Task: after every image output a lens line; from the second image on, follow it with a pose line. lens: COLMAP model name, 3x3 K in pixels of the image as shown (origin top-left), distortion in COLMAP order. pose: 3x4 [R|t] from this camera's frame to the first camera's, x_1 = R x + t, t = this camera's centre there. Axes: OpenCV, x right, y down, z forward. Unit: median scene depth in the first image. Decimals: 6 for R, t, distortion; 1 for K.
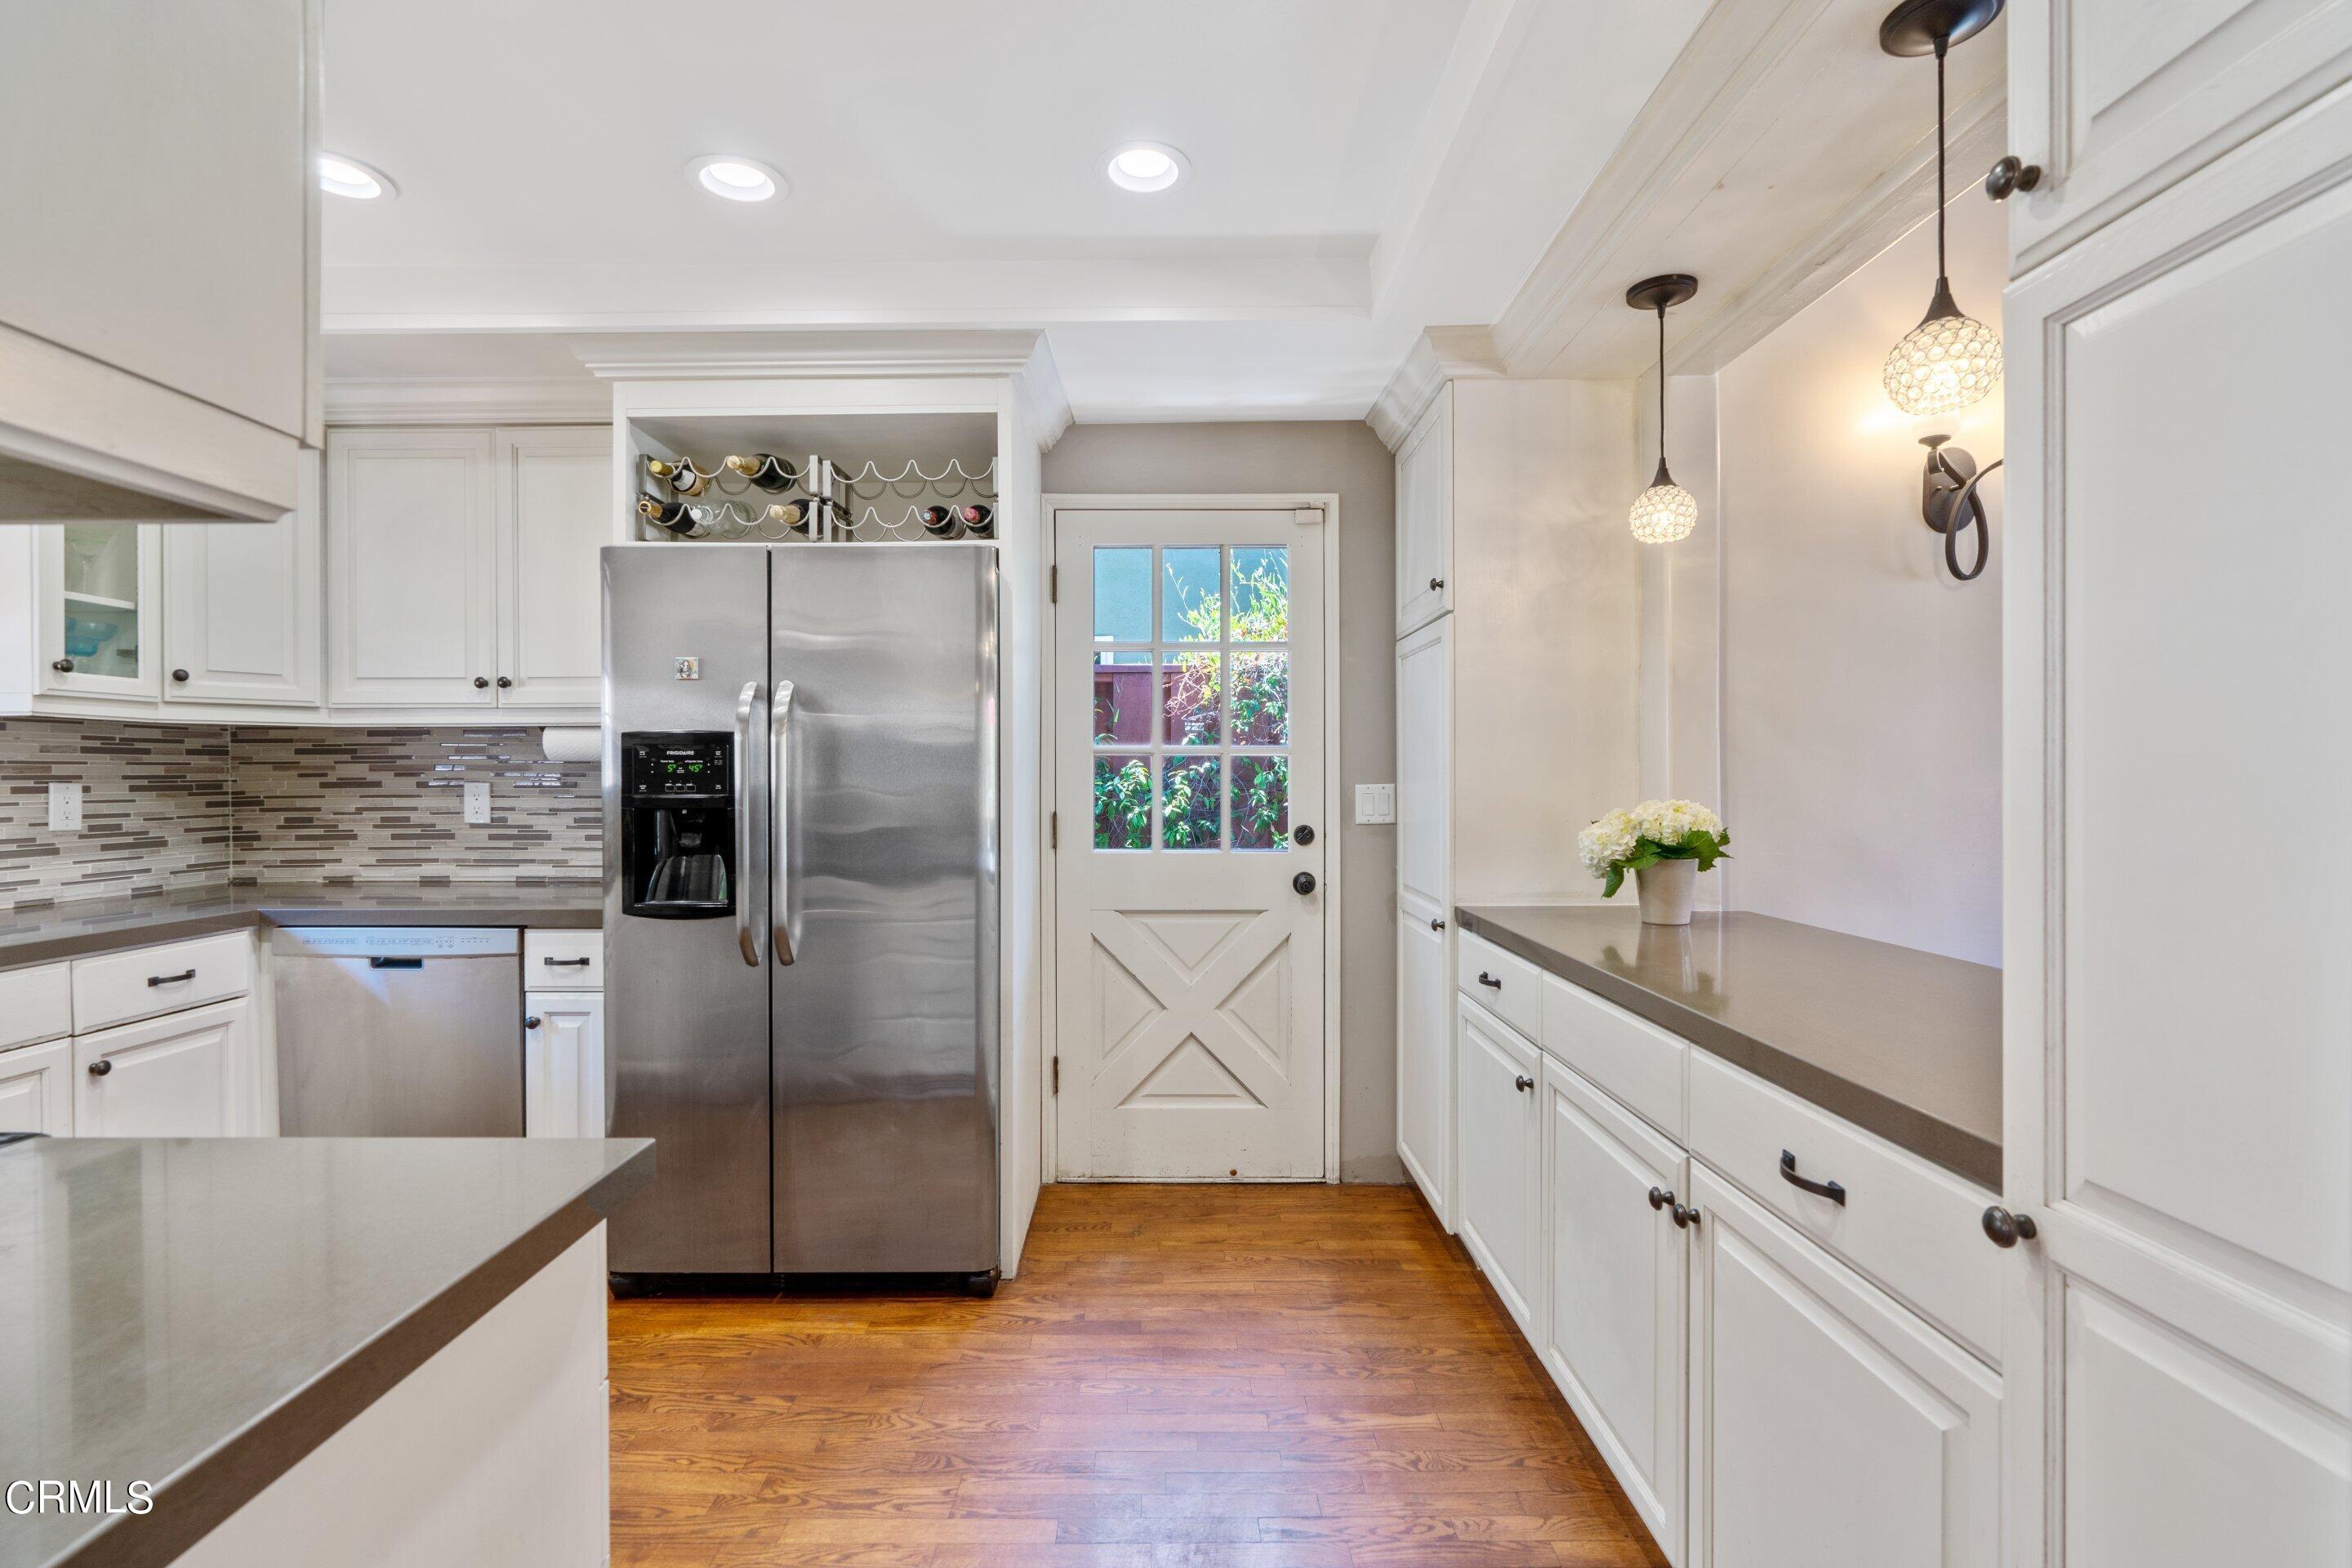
lens RADIAL K [[1062.6, 0, 1161.5], [0, 1062.6, 791.6], [0, 0, 1]] dist [-0.016670, 0.013540]
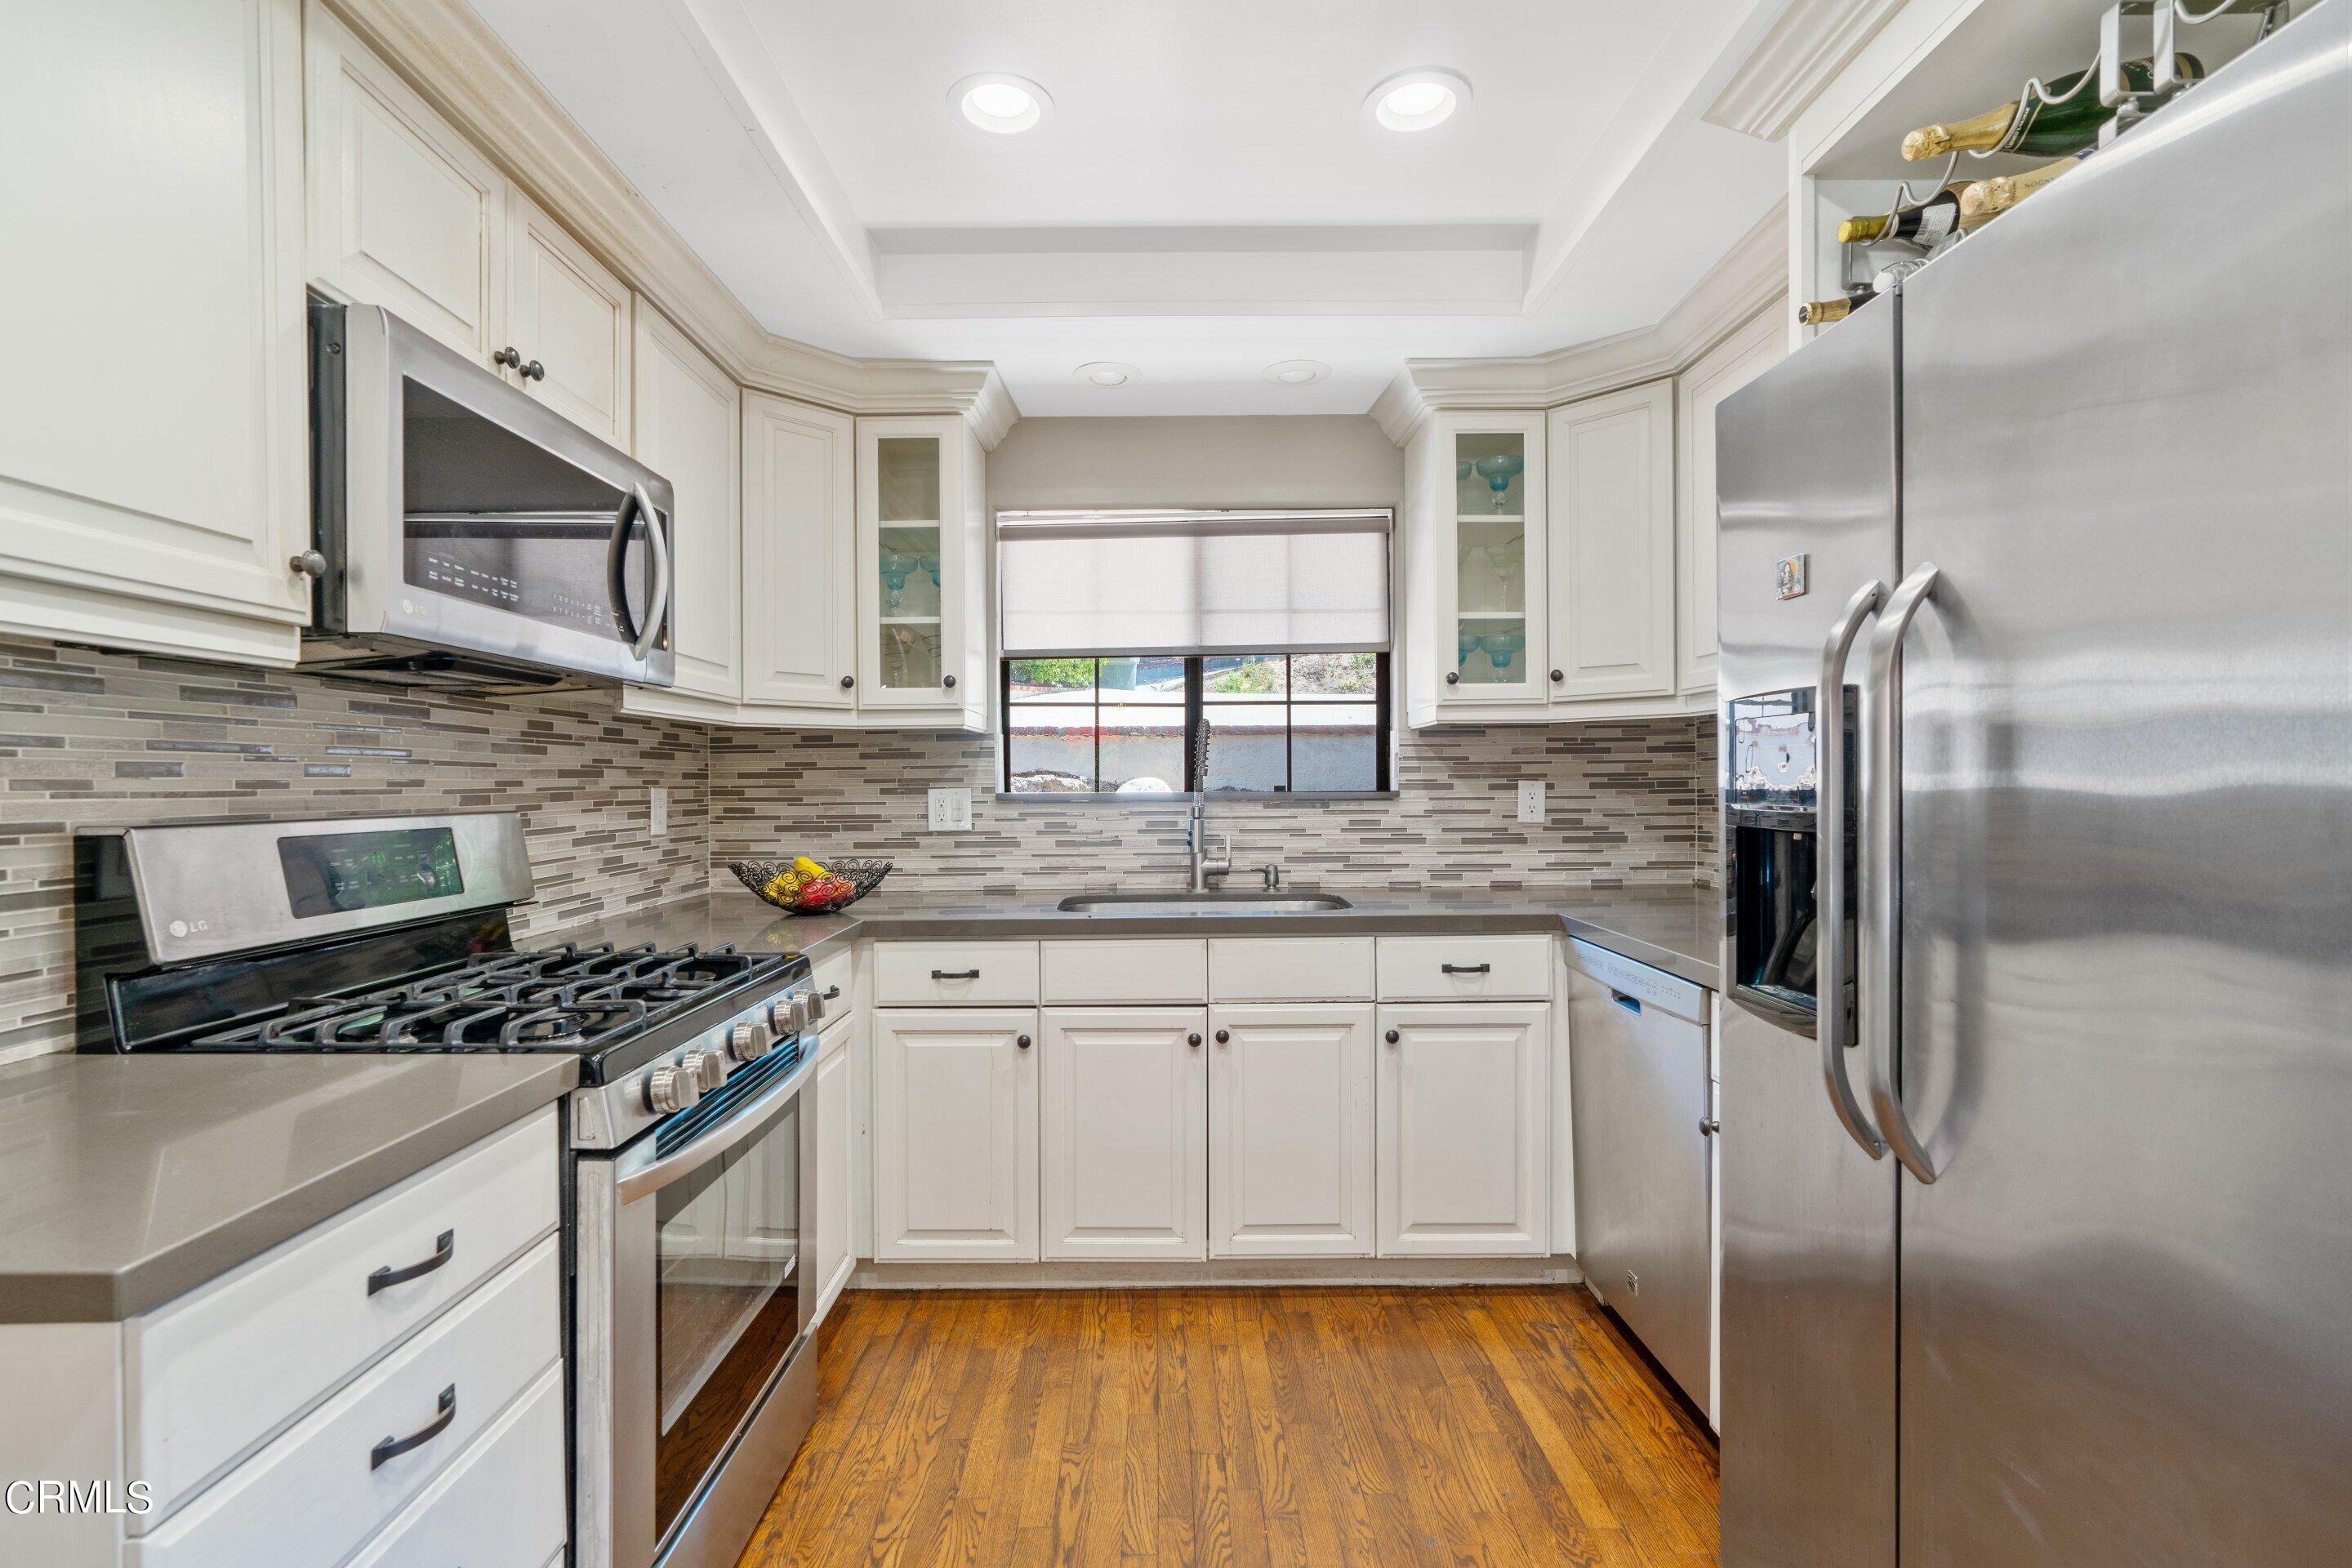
lens RADIAL K [[1062.6, 0, 1161.5], [0, 1062.6, 791.6], [0, 0, 1]] dist [-0.016670, 0.013540]
pose [[0.010568, 0.013559, -0.999852, 0.088295], [-0.005962, 0.999891, 0.013496, -0.009117], [0.999926, 0.005819, 0.010648, 0.583169]]
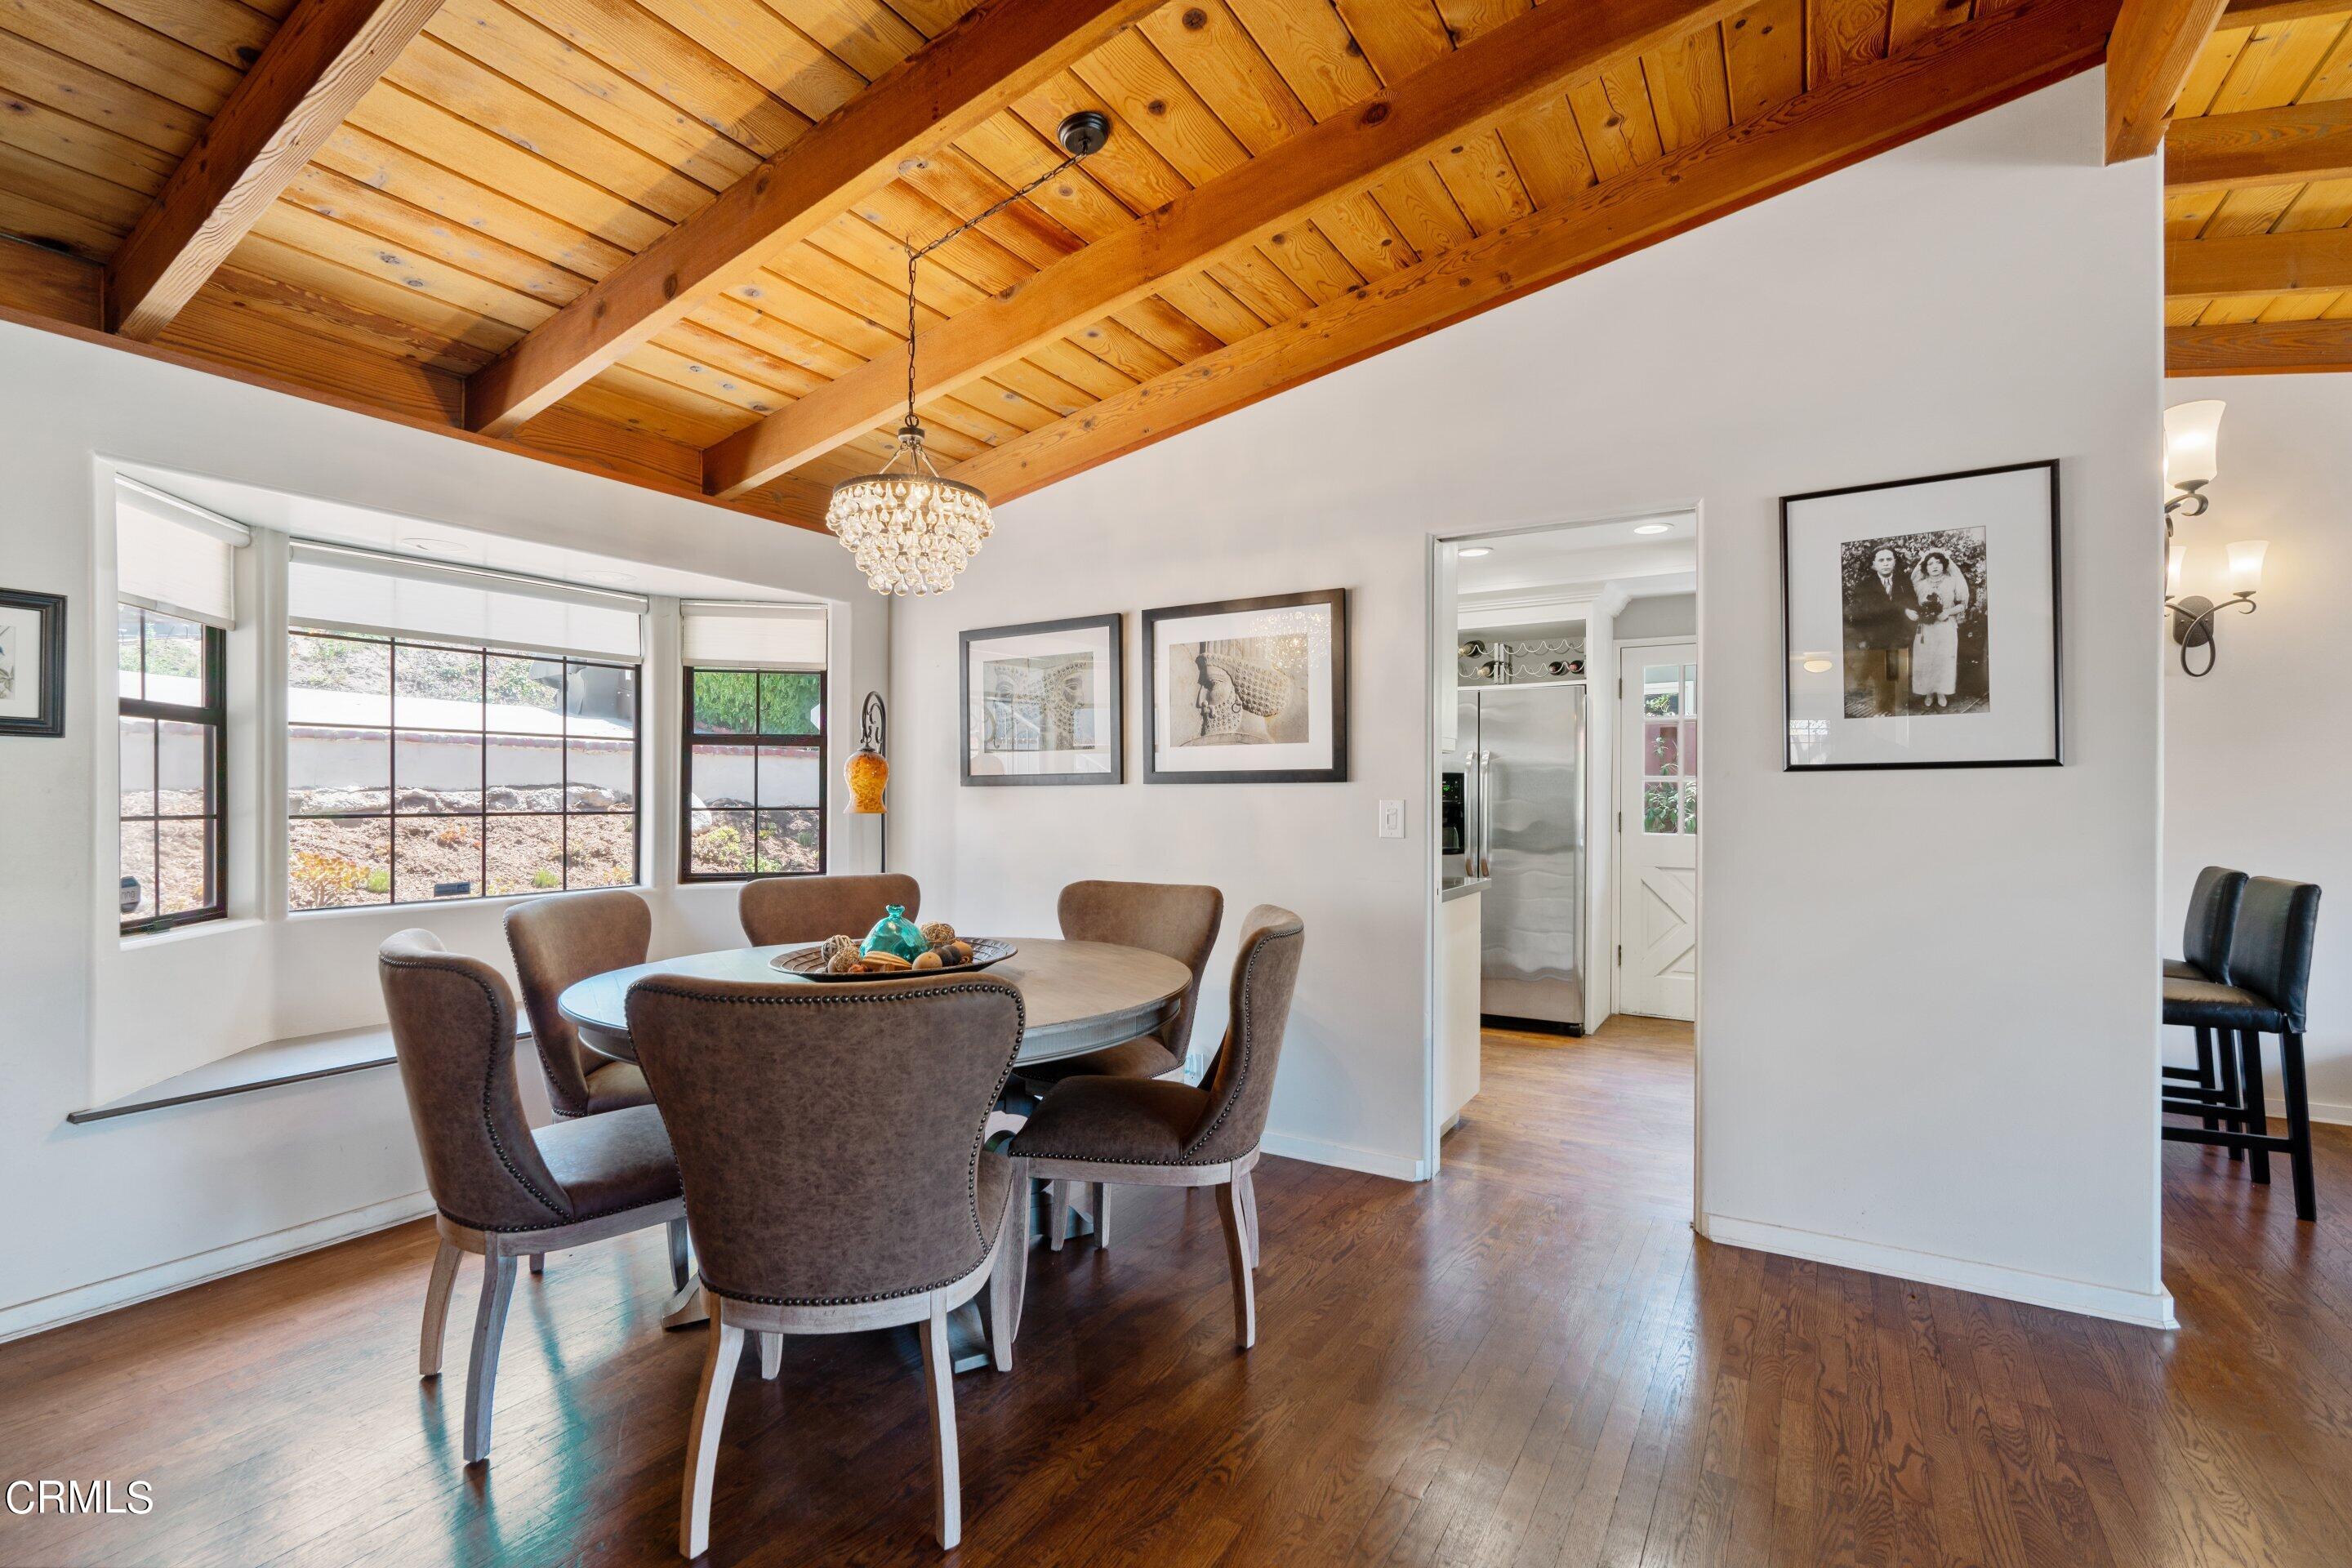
lens RADIAL K [[1062.6, 0, 1161.5], [0, 1062.6, 791.6], [0, 0, 1]] dist [-0.016670, 0.013540]
pose [[0.855691, 0.003617, -0.517474, 0.207256], [-0.006925, 0.999966, -0.004463, -0.001569], [0.517441, 0.007402, 0.855687, -1.196723]]
